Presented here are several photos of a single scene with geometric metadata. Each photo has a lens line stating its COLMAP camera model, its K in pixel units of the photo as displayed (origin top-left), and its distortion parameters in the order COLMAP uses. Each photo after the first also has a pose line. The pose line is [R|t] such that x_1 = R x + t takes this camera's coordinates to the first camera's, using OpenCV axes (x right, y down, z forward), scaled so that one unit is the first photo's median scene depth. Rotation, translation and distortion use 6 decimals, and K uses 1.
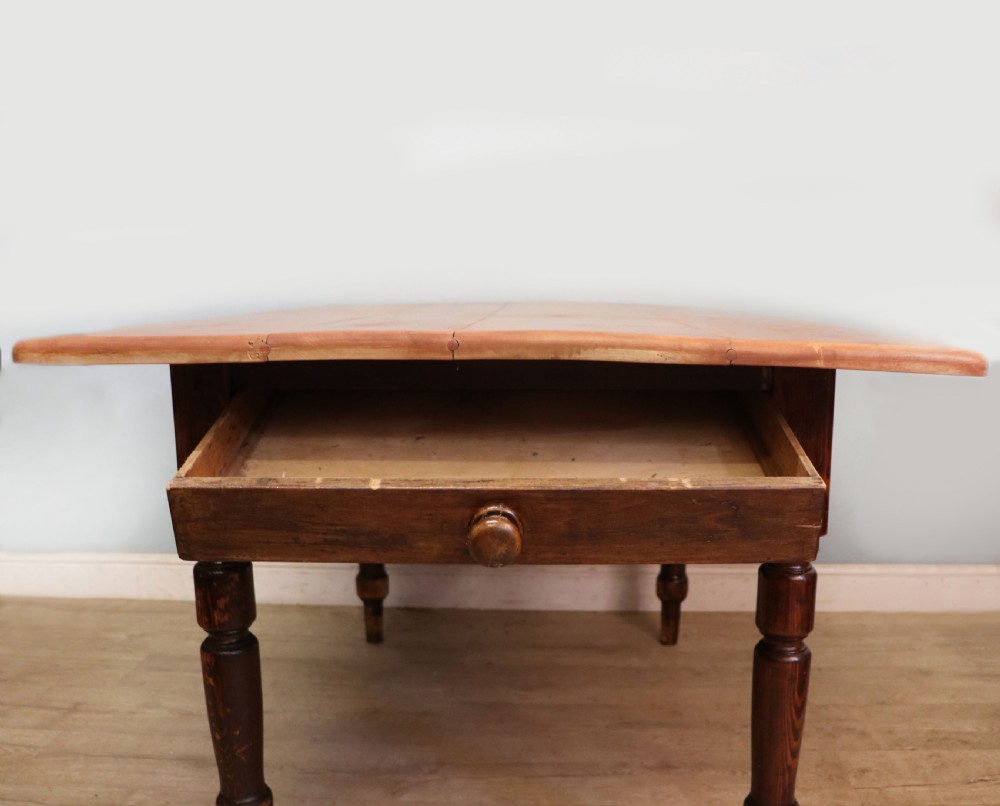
lens RADIAL K [[988.3, 0, 552.1], [0, 988.3, 409.9], [0, 0, 1]] dist [-0.195921, 0.154087]
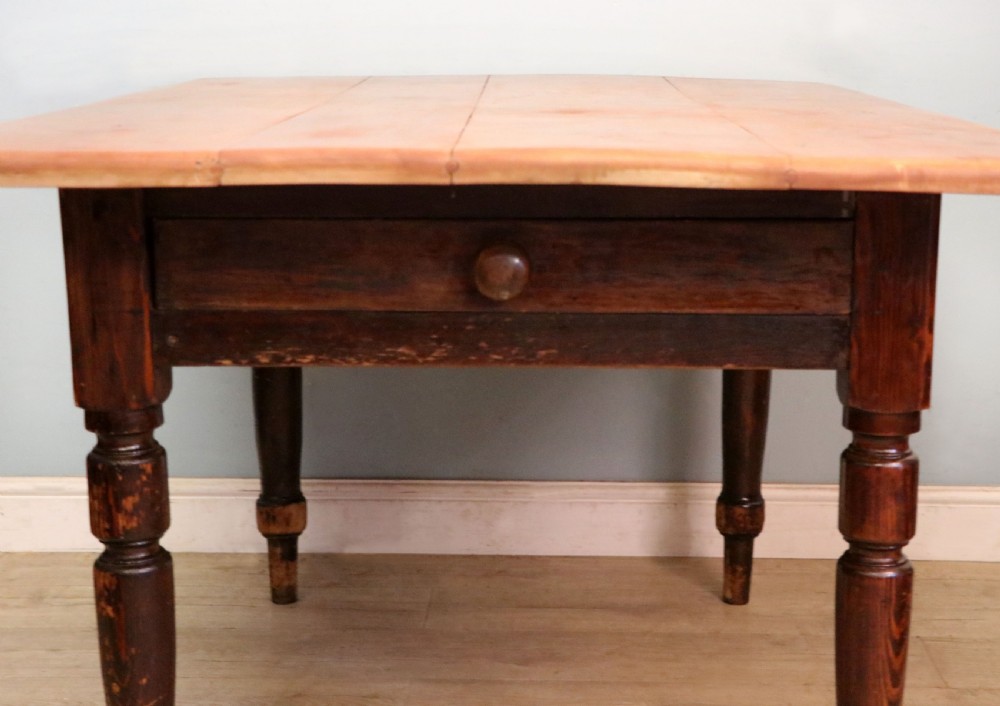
lens RADIAL K [[1848.3, 0, 544.3], [0, 1848.3, 356.0], [0, 0, 1]] dist [0.063439, 0.356906]
pose [[0.999991, -0.003130, 0.002907, -0.022592], [0.002948, 0.998144, 0.060824, -0.001017], [-0.003092, -0.060815, 0.998144, -0.439857]]
